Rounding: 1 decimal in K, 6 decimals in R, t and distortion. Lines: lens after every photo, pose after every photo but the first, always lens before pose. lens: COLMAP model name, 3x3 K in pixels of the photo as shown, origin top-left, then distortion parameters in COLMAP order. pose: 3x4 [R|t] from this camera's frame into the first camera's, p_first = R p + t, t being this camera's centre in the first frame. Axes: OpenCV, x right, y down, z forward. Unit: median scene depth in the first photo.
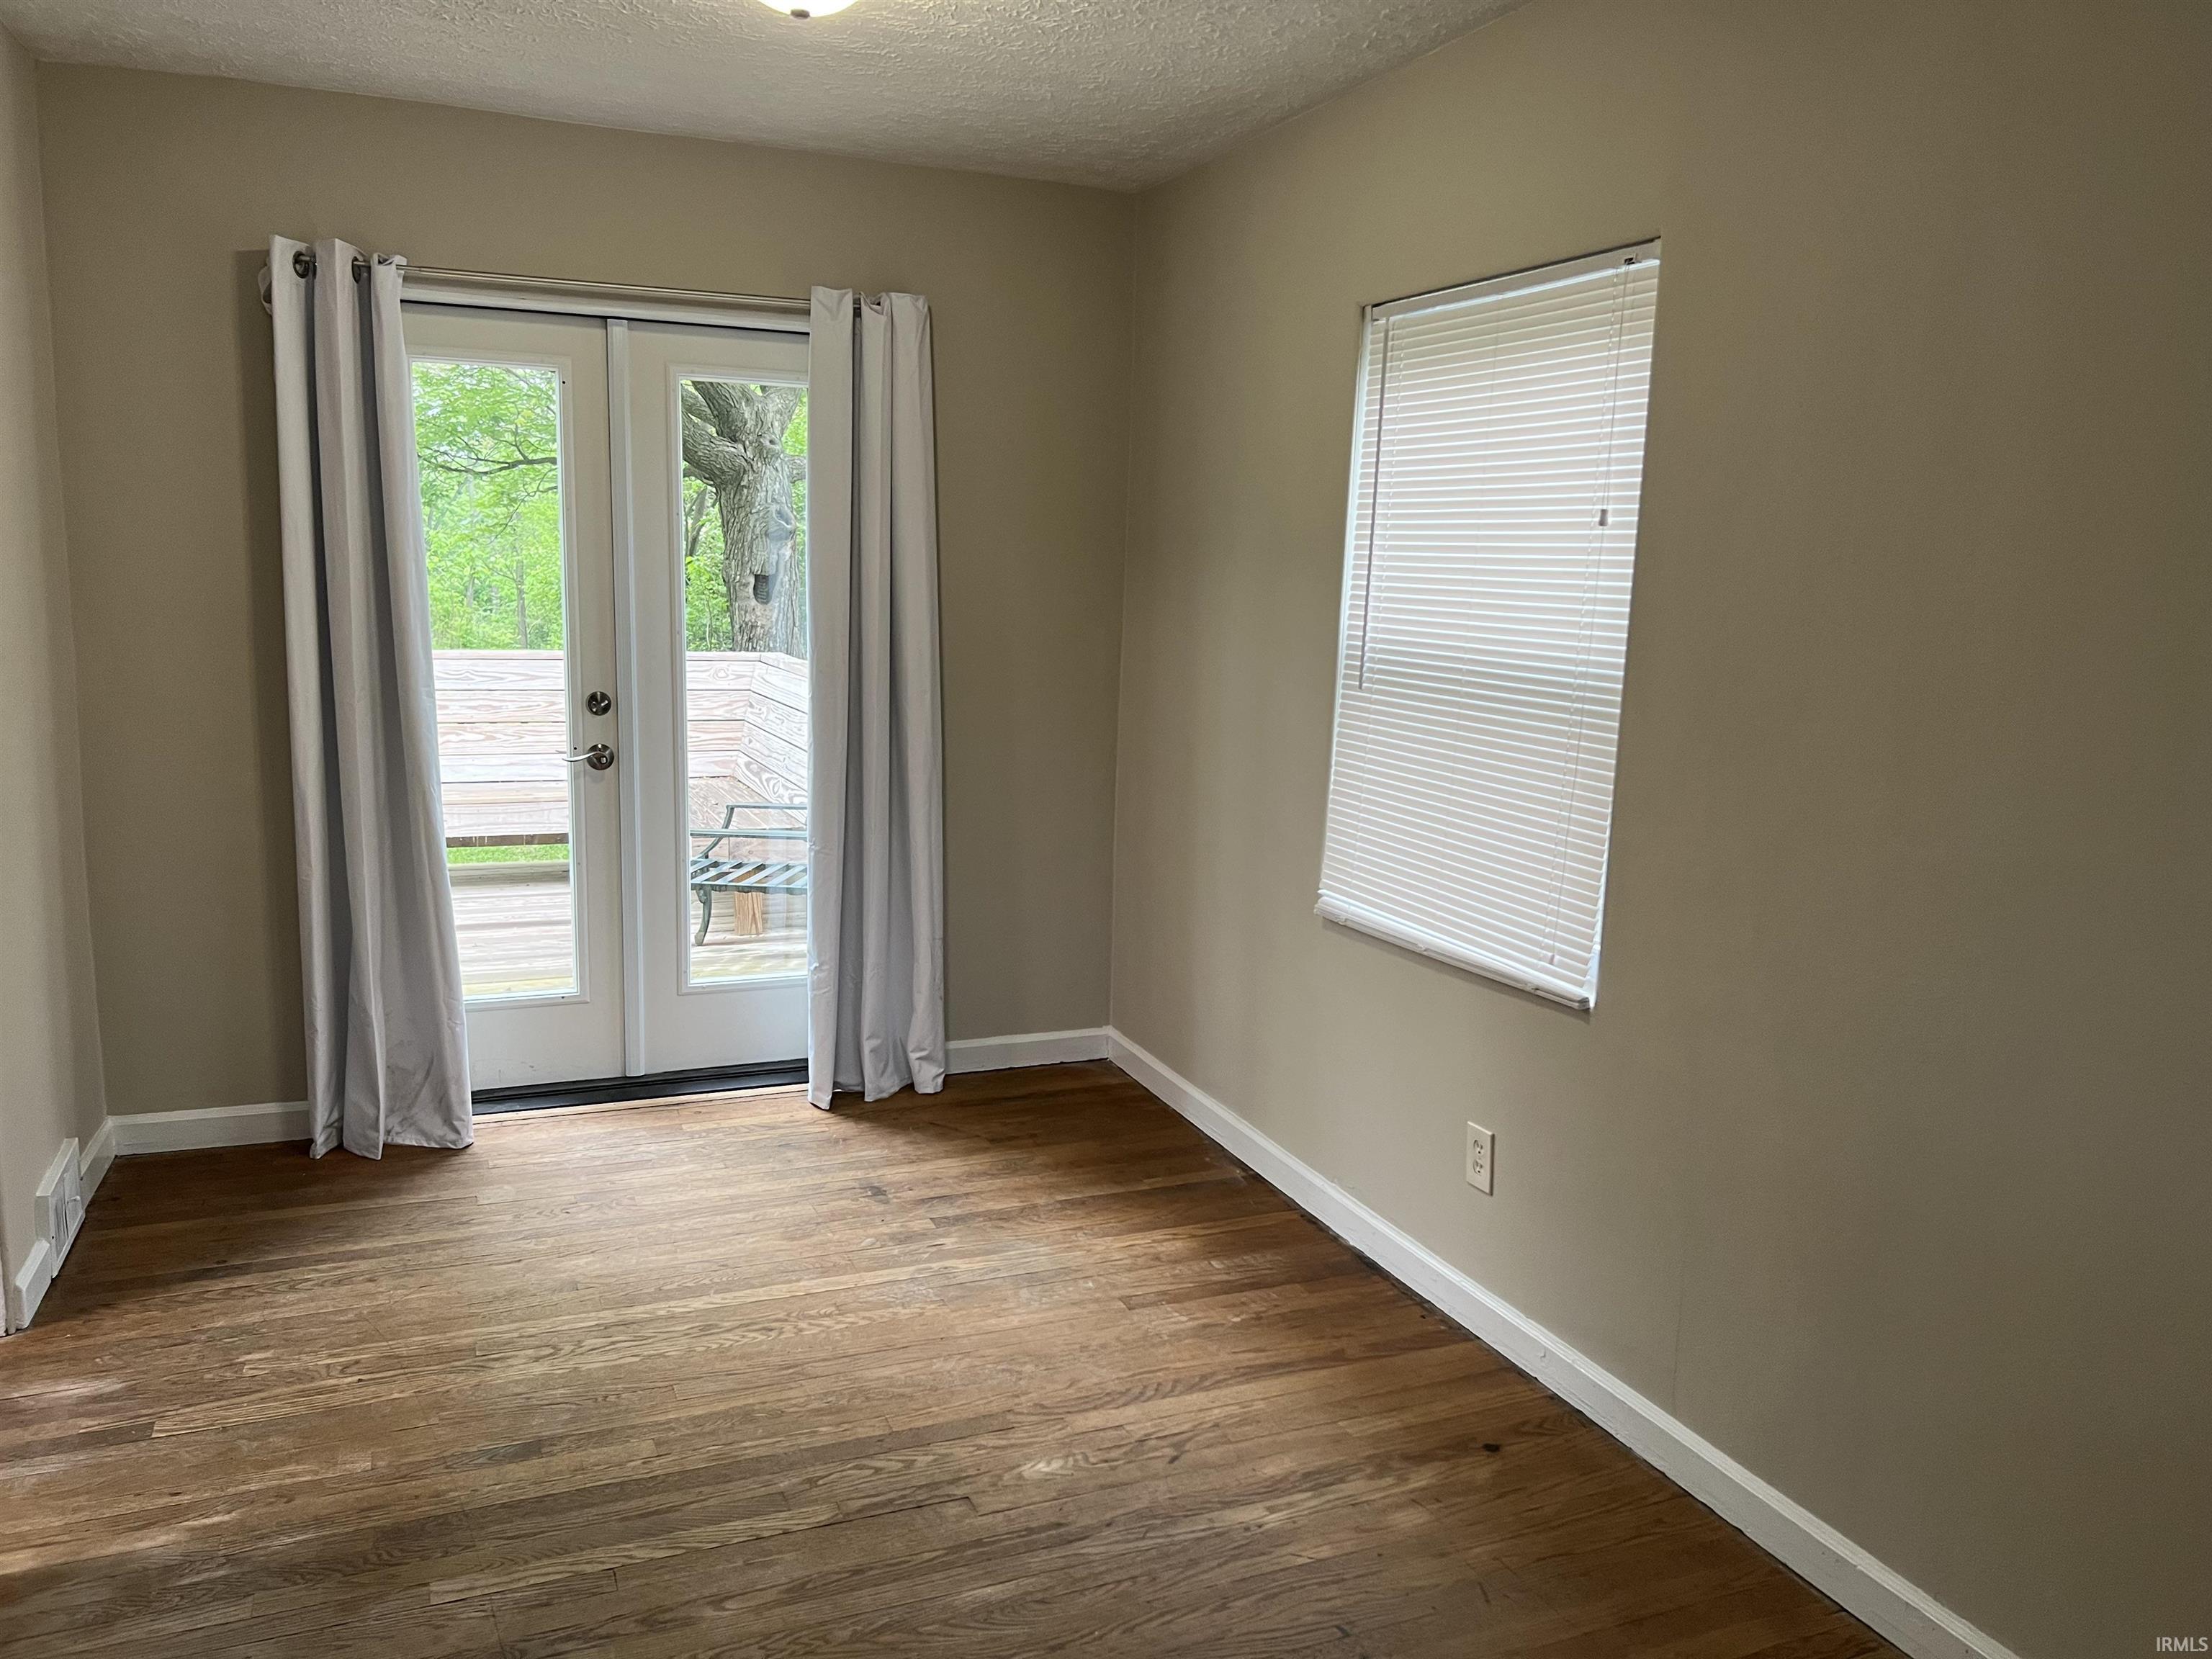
lens RADIAL K [[1685.8, 0, 1110.7], [0, 1685.8, 832.9], [0, 0, 1]] dist [0.100137, -0.128634]
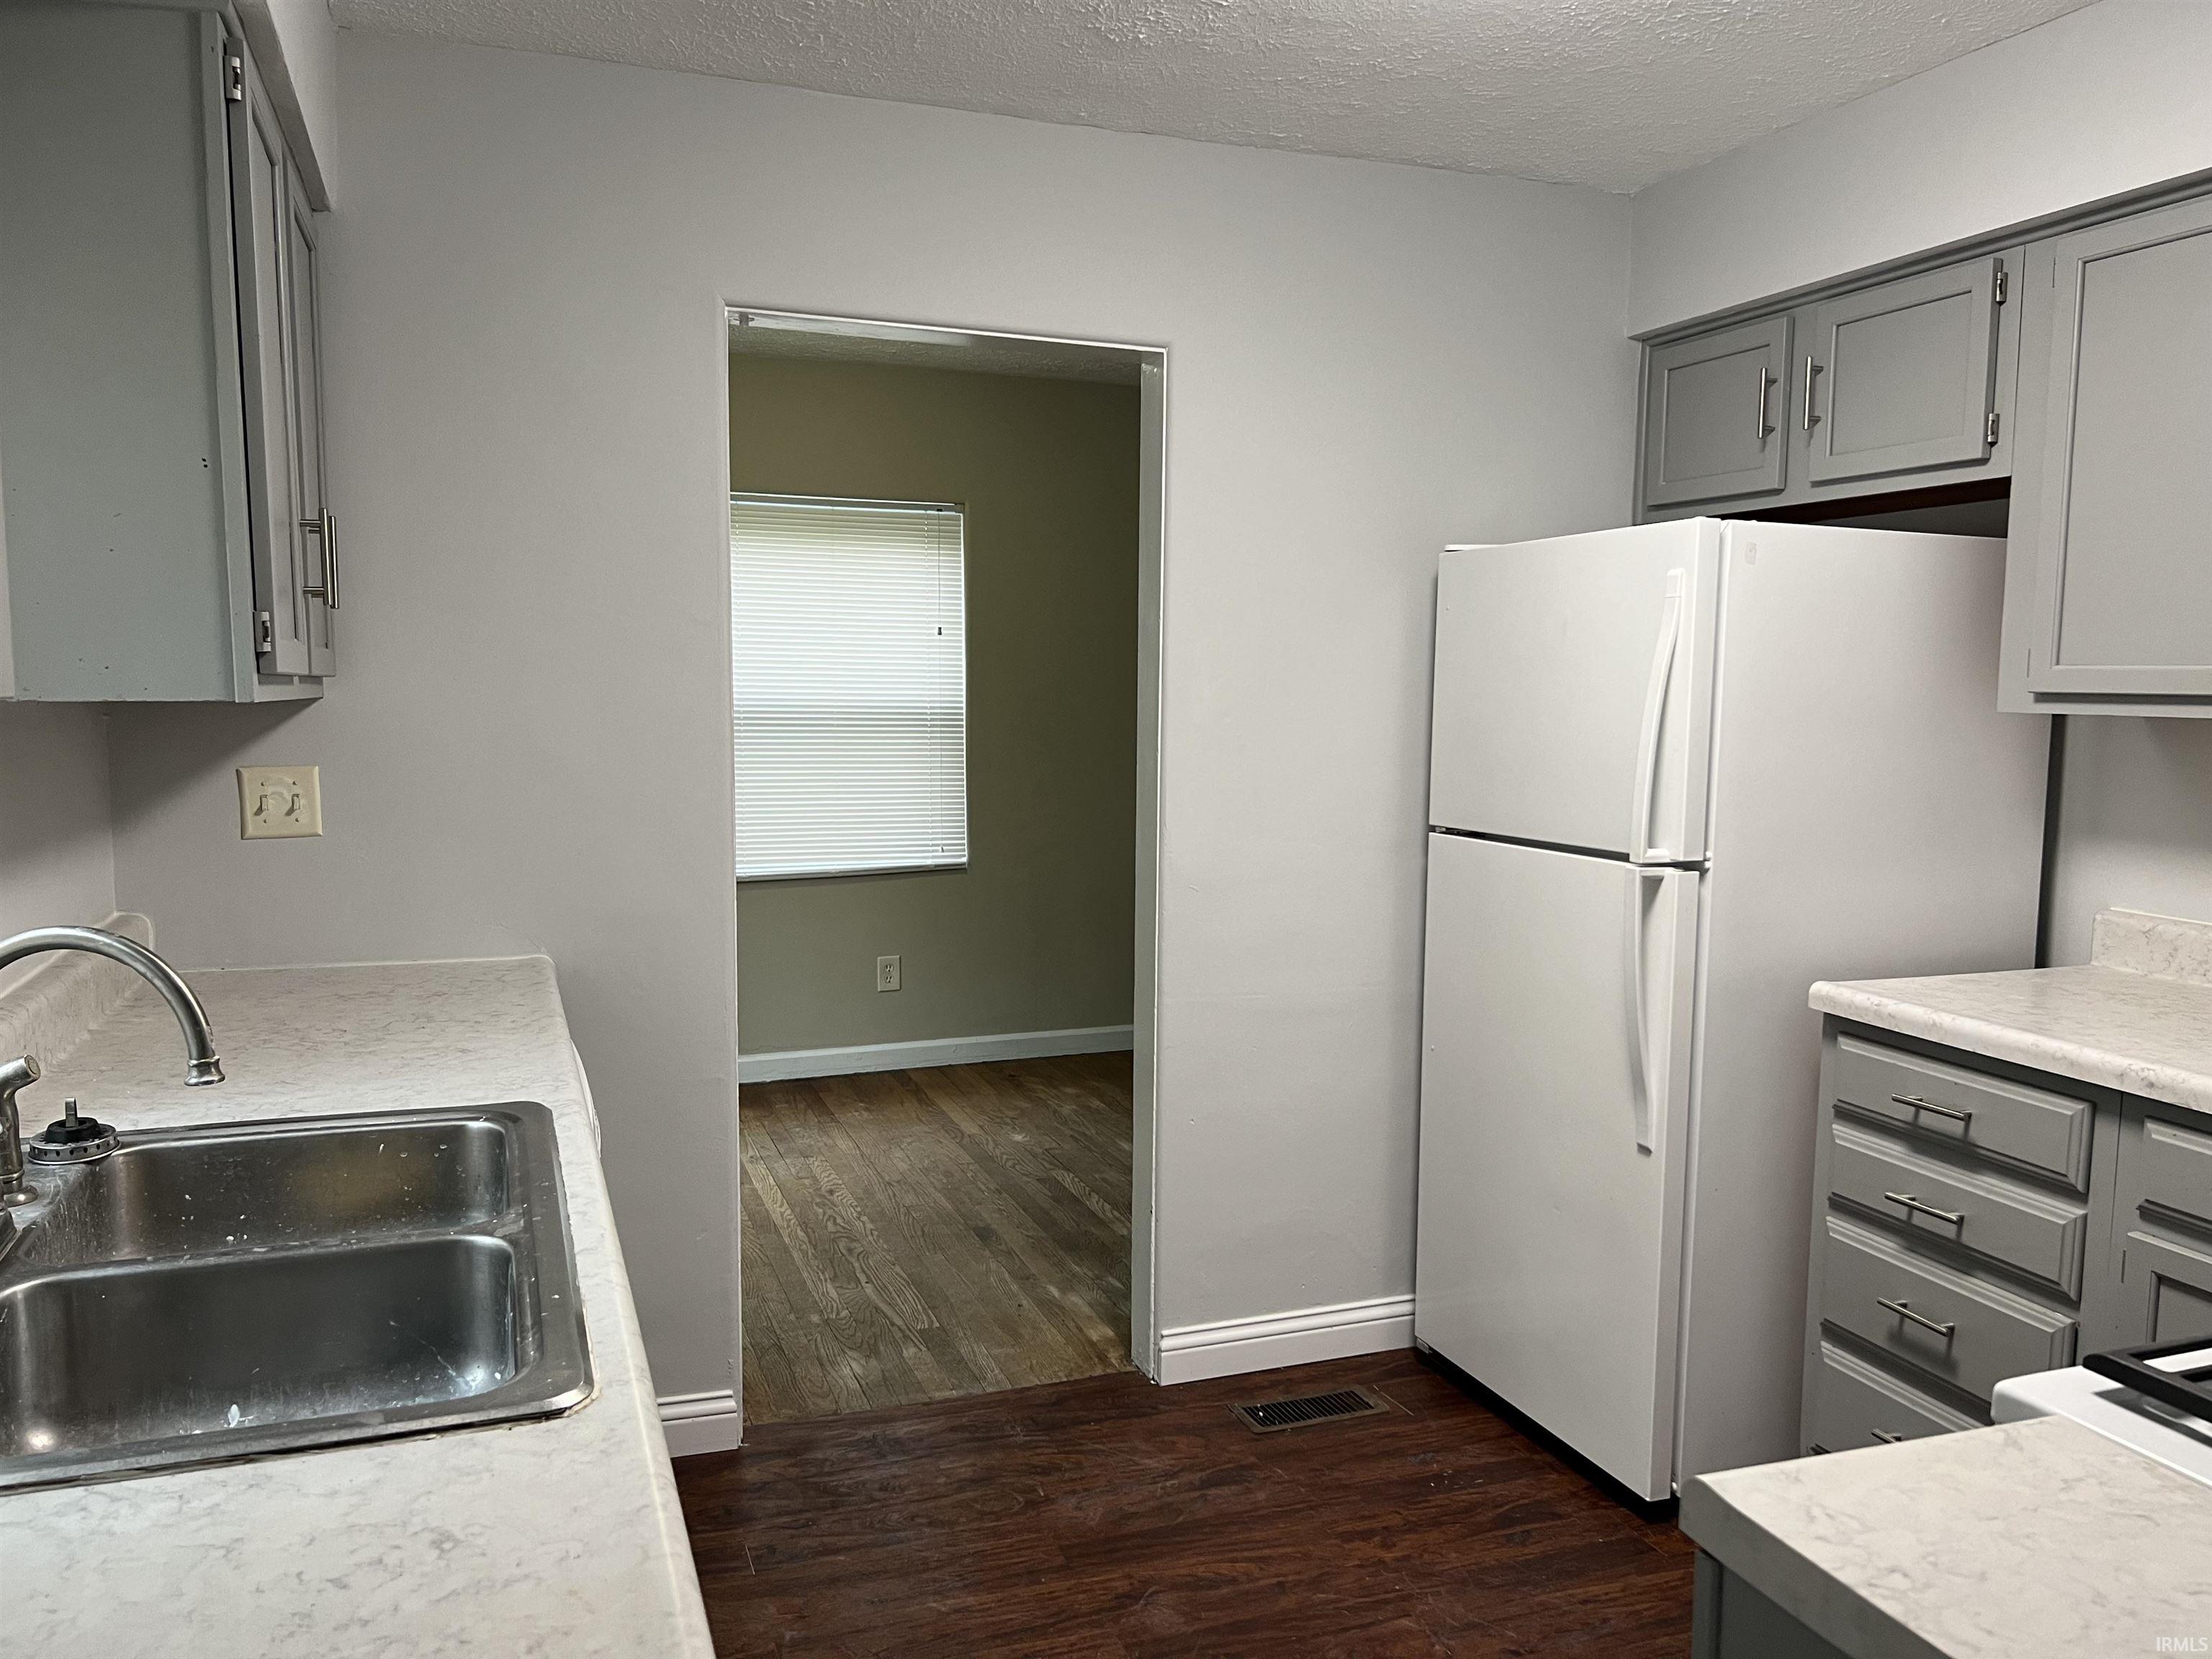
lens RADIAL K [[1685.8, 0, 1110.7], [0, 1685.8, 832.9], [0, 0, 1]] dist [0.100137, -0.128634]
pose [[0.033429, -0.123171, 0.991822, -1.739157], [0.160163, 0.980212, 0.116331, -0.146411], [-0.986524, 0.154965, 0.052495, 0.714738]]
